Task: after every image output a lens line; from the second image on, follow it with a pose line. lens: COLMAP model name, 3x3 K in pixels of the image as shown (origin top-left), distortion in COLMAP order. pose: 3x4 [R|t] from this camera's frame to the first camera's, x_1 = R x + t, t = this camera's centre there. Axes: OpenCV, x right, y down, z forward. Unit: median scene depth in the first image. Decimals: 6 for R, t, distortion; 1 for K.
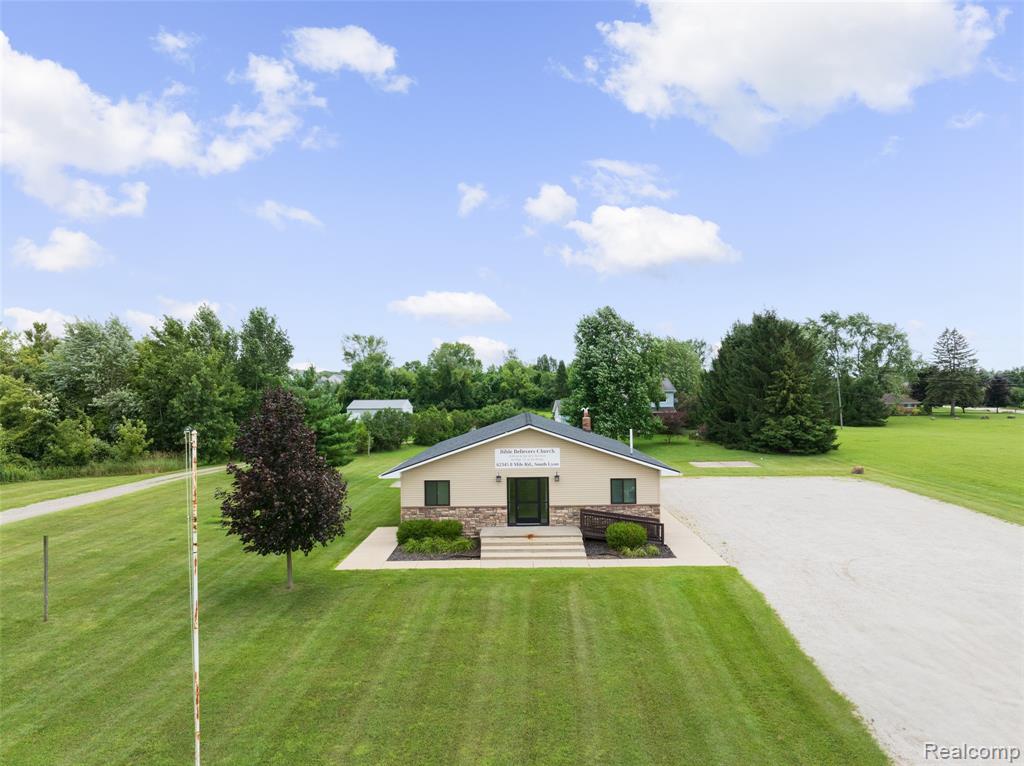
lens RADIAL K [[725.7, 0, 512.0], [0, 725.7, 383.0], [0, 0, 1]] dist [-0.058468, -0.001922]
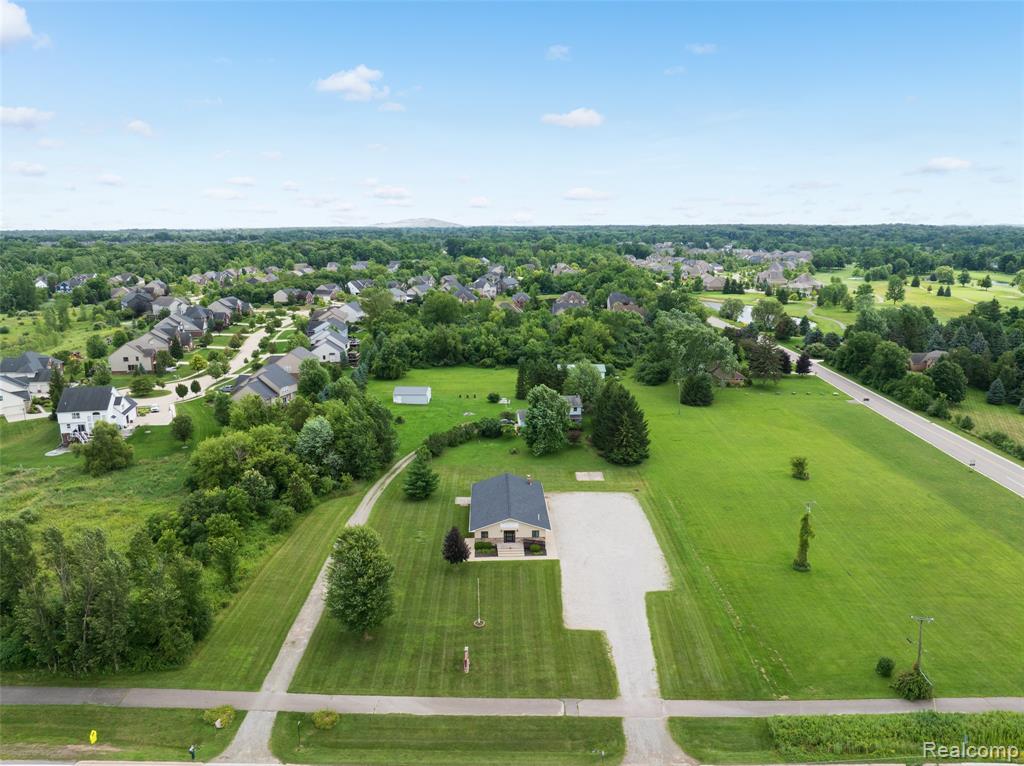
lens RADIAL K [[725.7, 0, 512.0], [0, 725.7, 383.0], [0, 0, 1]] dist [-0.058468, -0.001922]
pose [[0.998584, 0.002399, 0.053137, -0.162854], [-0.014908, 0.971566, 0.236300, -1.466166], [-0.051060, -0.236758, 0.970226, -2.388519]]
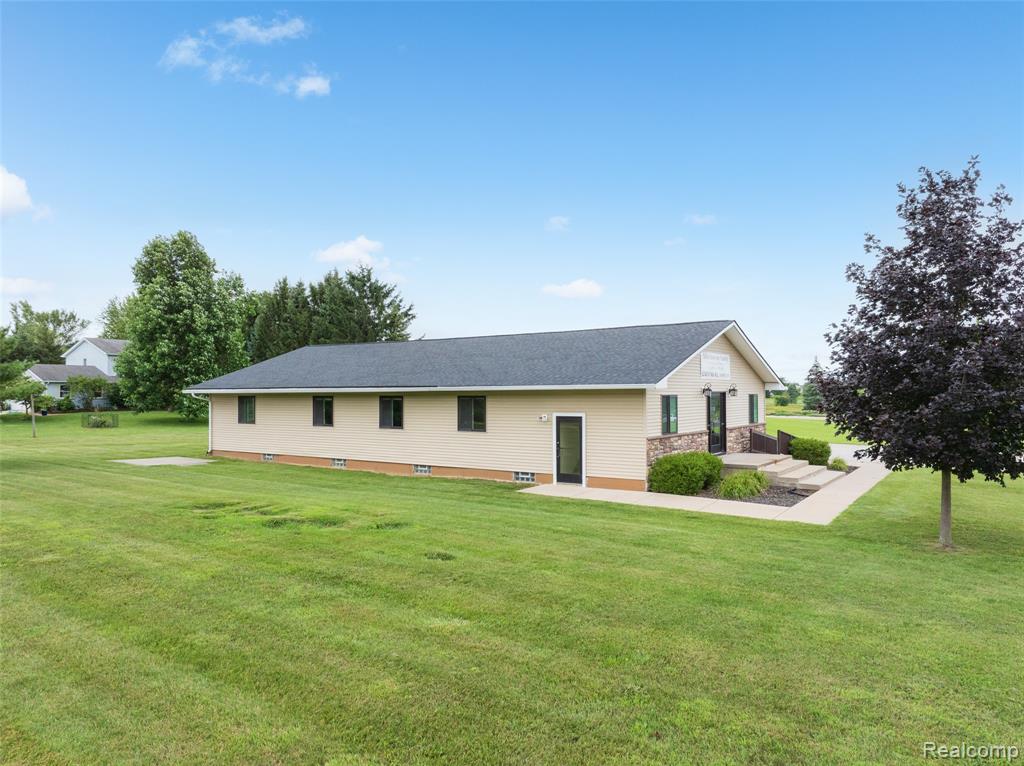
lens RADIAL K [[725.7, 0, 512.0], [0, 725.7, 383.0], [0, 0, 1]] dist [-0.058468, -0.001922]
pose [[0.557920, 0.020944, 0.829631, -0.720847], [-0.017011, 0.999760, -0.013800, 0.135752], [-0.829721, -0.006414, 0.558142, 0.759073]]
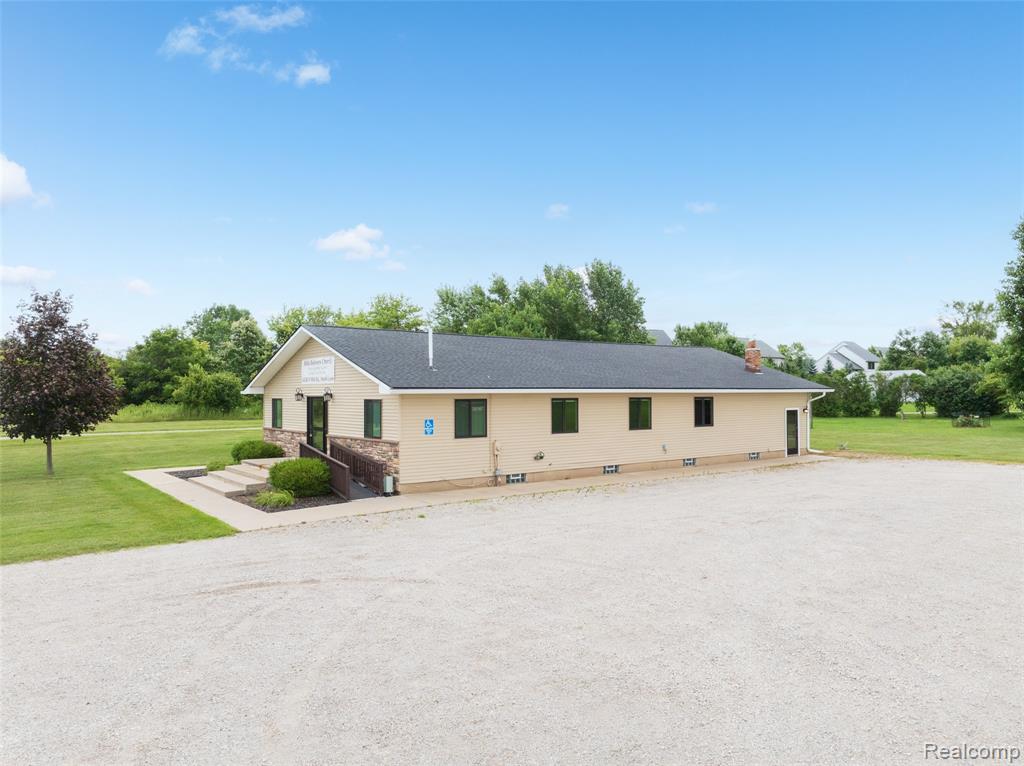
lens RADIAL K [[725.7, 0, 512.0], [0, 725.7, 383.0], [0, 0, 1]] dist [-0.058468, -0.001922]
pose [[0.610075, -0.003355, -0.792337, 0.751701], [0.010322, 0.999940, 0.003714, 0.116070], [0.792277, -0.010444, 0.610073, 0.700256]]
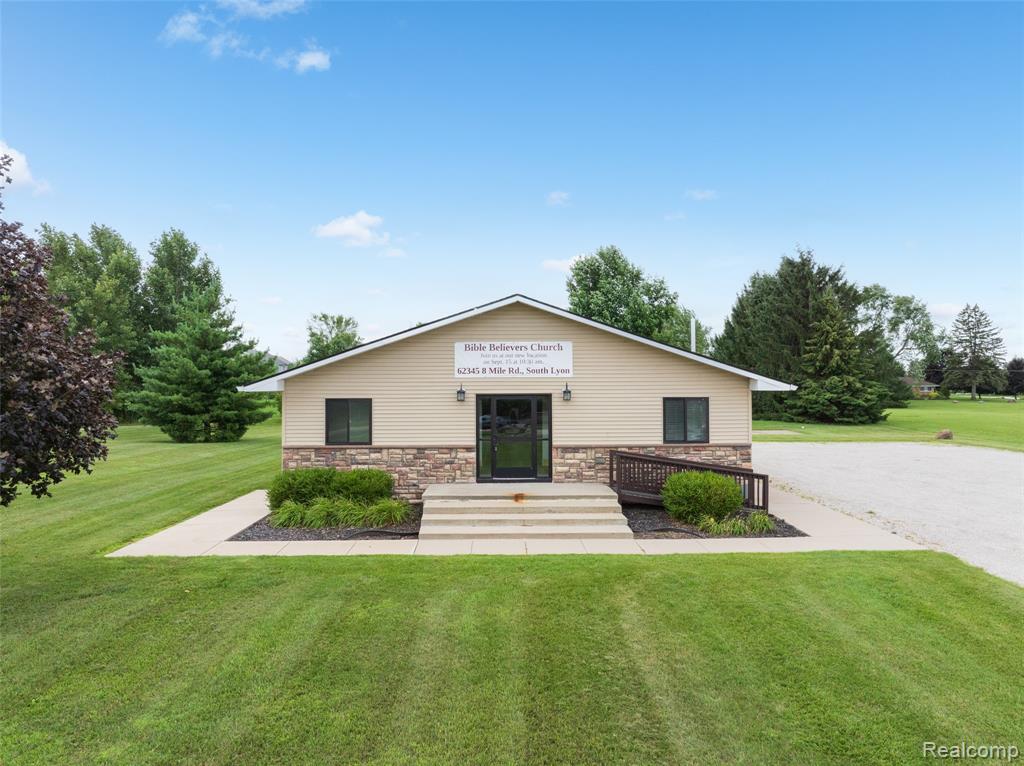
lens RADIAL K [[725.7, 0, 512.0], [0, 725.7, 383.0], [0, 0, 1]] dist [-0.058468, -0.001922]
pose [[0.999565, 0.008418, 0.028276, 0.004671], [-0.008441, 0.999964, 0.000717, 0.121767], [-0.028269, -0.000956, 0.999600, 0.449958]]
